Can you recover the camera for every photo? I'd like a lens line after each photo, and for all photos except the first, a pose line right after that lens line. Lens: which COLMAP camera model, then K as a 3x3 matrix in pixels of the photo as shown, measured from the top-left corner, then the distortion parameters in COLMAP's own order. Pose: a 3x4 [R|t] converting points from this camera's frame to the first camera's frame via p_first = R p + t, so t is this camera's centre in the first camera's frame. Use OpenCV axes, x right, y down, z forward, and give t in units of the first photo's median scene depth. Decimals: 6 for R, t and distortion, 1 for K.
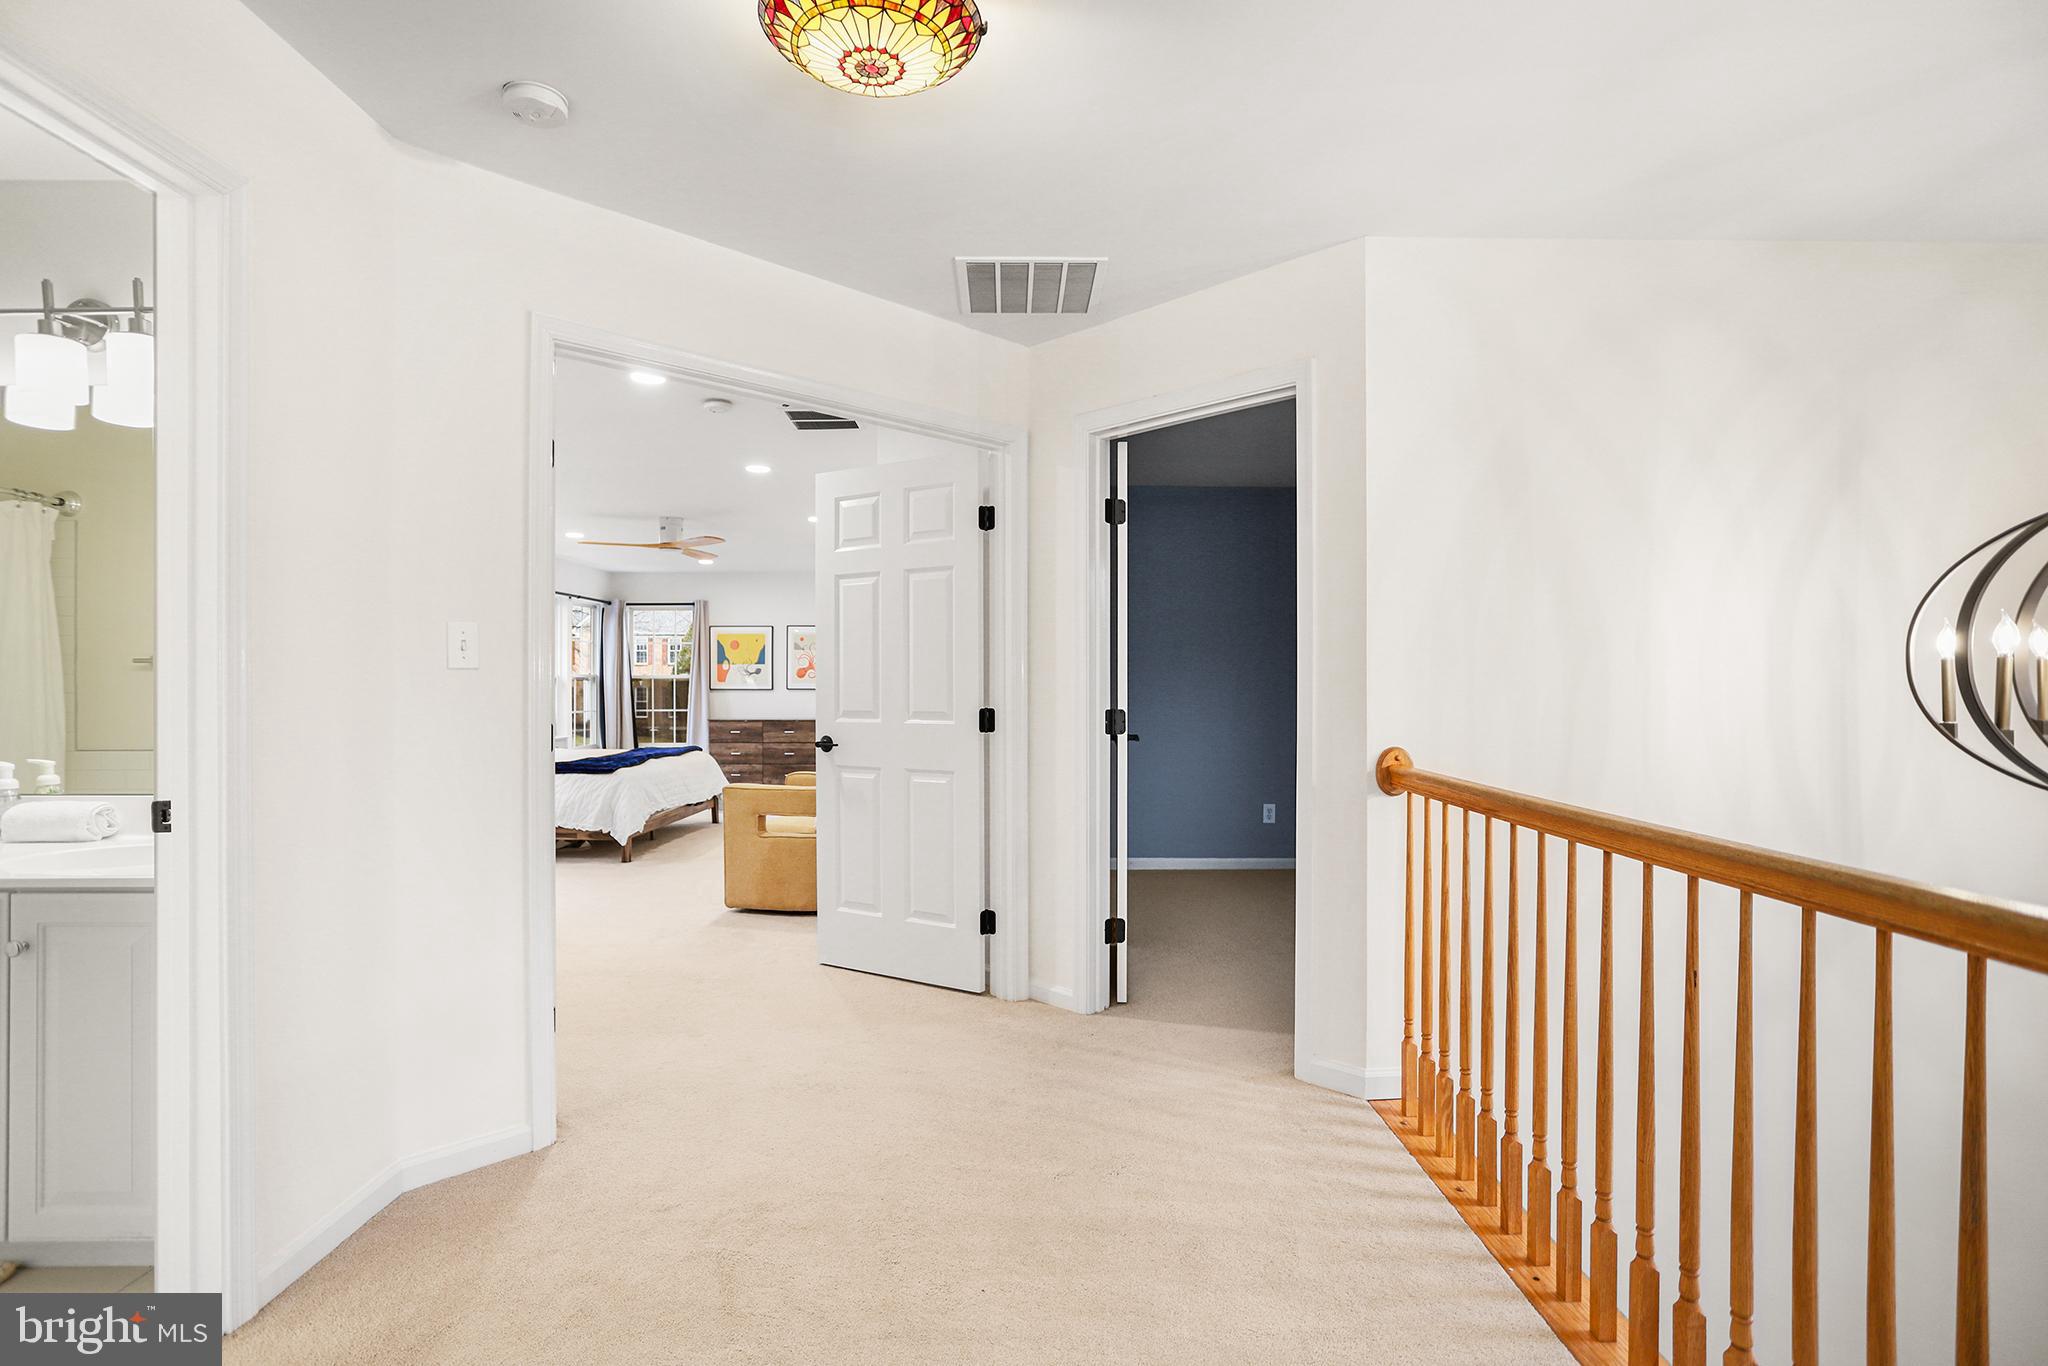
lens RADIAL K [[1000.4, 0, 1017.7], [0, 1000.4, 674.7], [0, 0, 1]] dist [-0.053508, 0.000080]
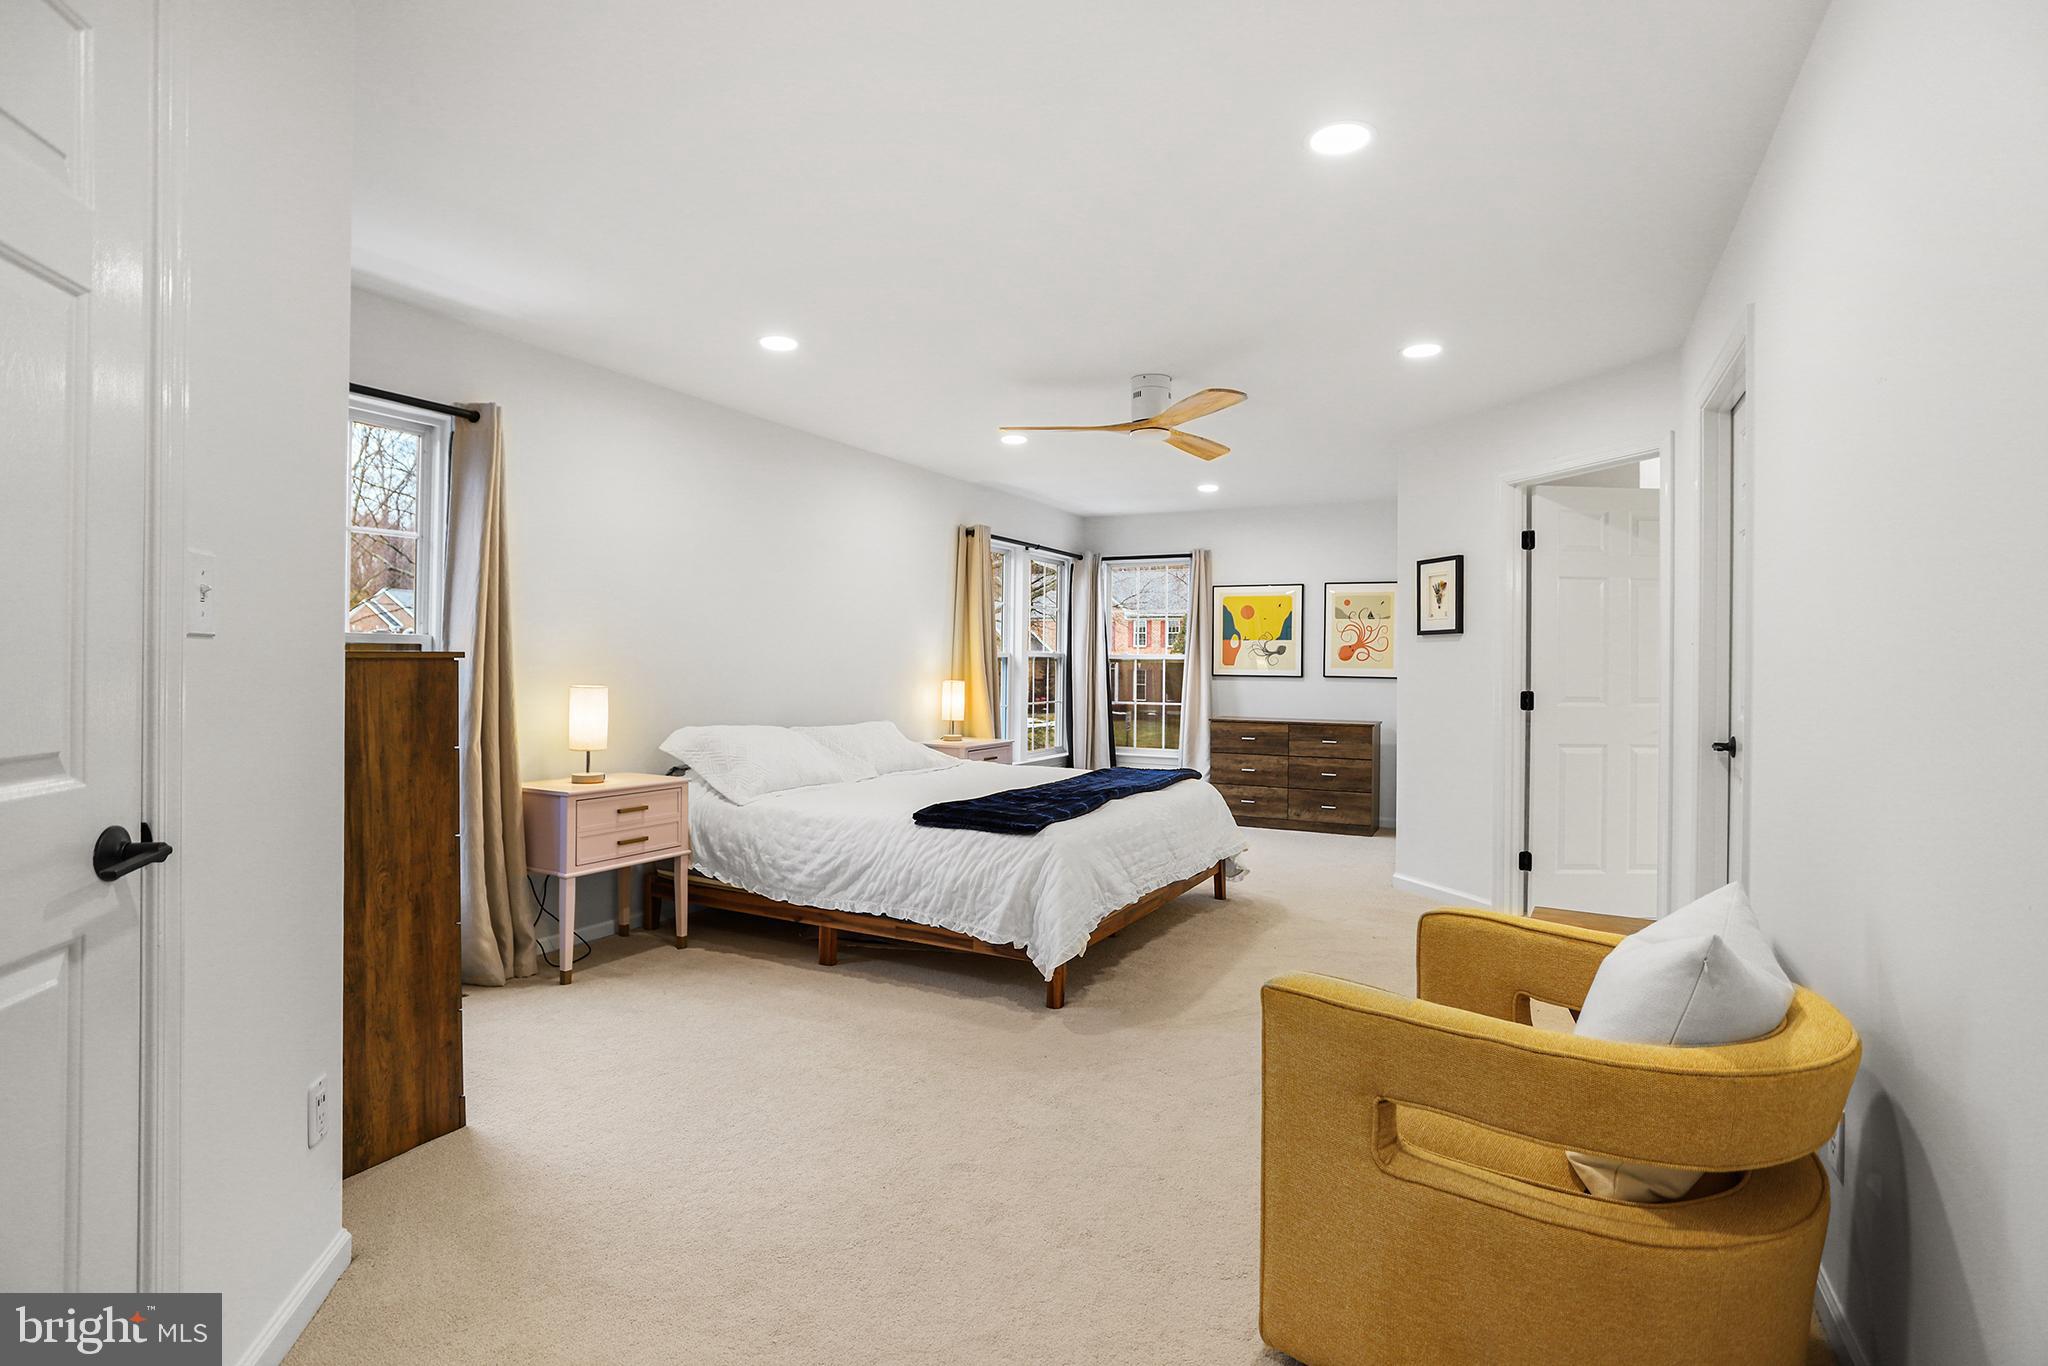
lens RADIAL K [[1000.4, 0, 1017.7], [0, 1000.4, 674.7], [0, 0, 1]] dist [-0.053508, 0.000080]
pose [[0.883115, 0.014802, -0.468924, -0.100763], [-0.007395, 0.999817, 0.017634, 0.002799], [0.469099, -0.012105, 0.883063, 0.315171]]
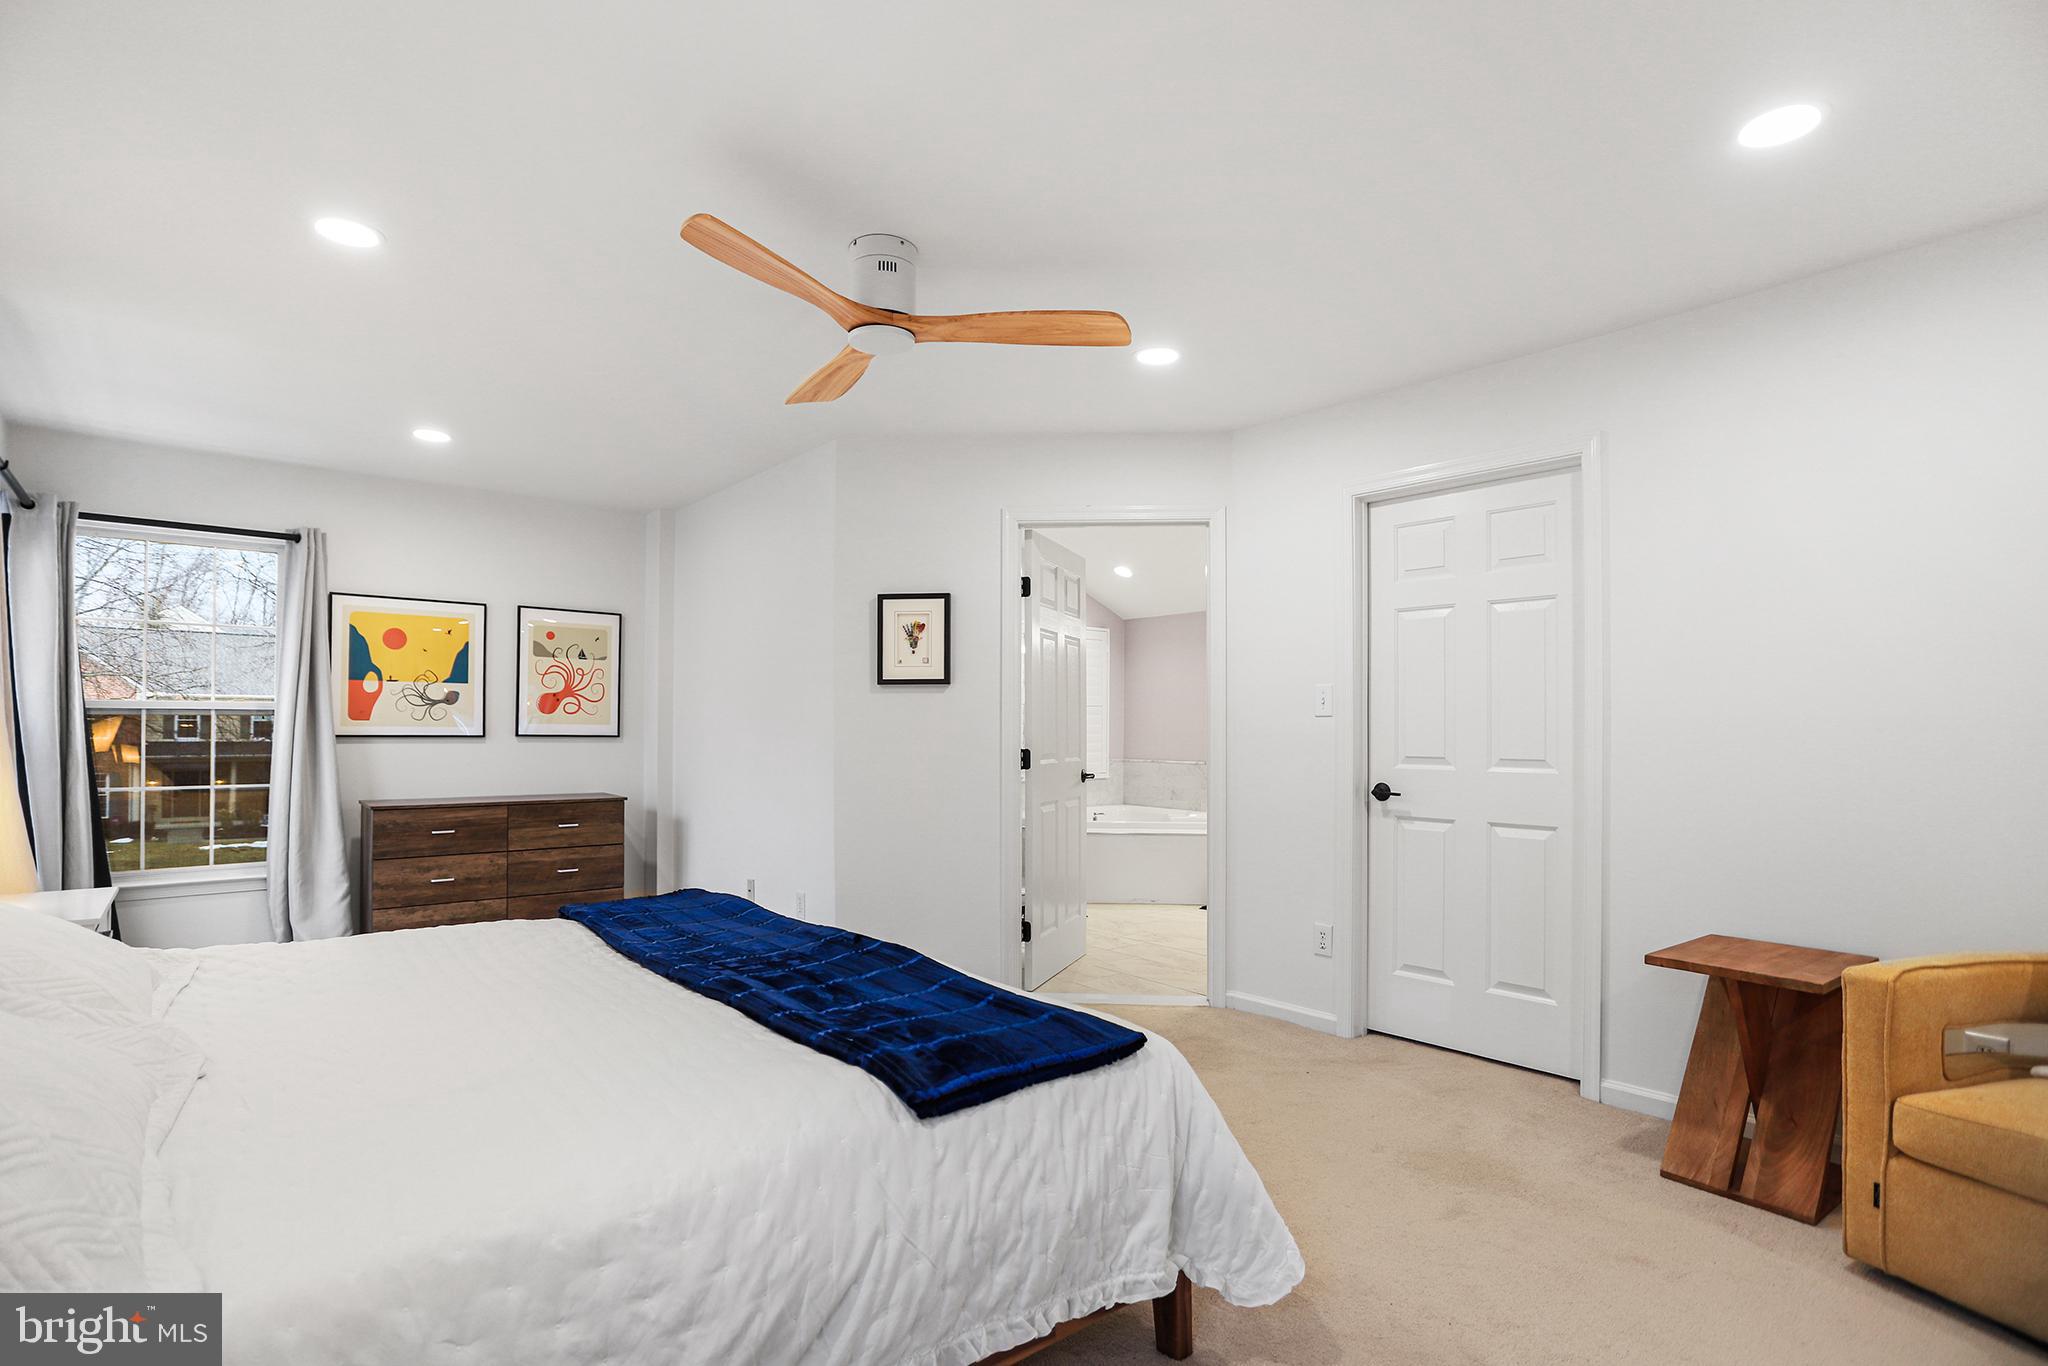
lens RADIAL K [[1010.5, 0, 1025.9], [0, 1010.5, 721.0], [0, 0, 1]] dist [-0.058512, 0.037421]
pose [[0.768555, 0.009394, 0.639715, -0.361389], [-0.011563, 0.999933, -0.000792, 0.004904], [-0.639680, -0.006788, 0.768612, 0.479531]]
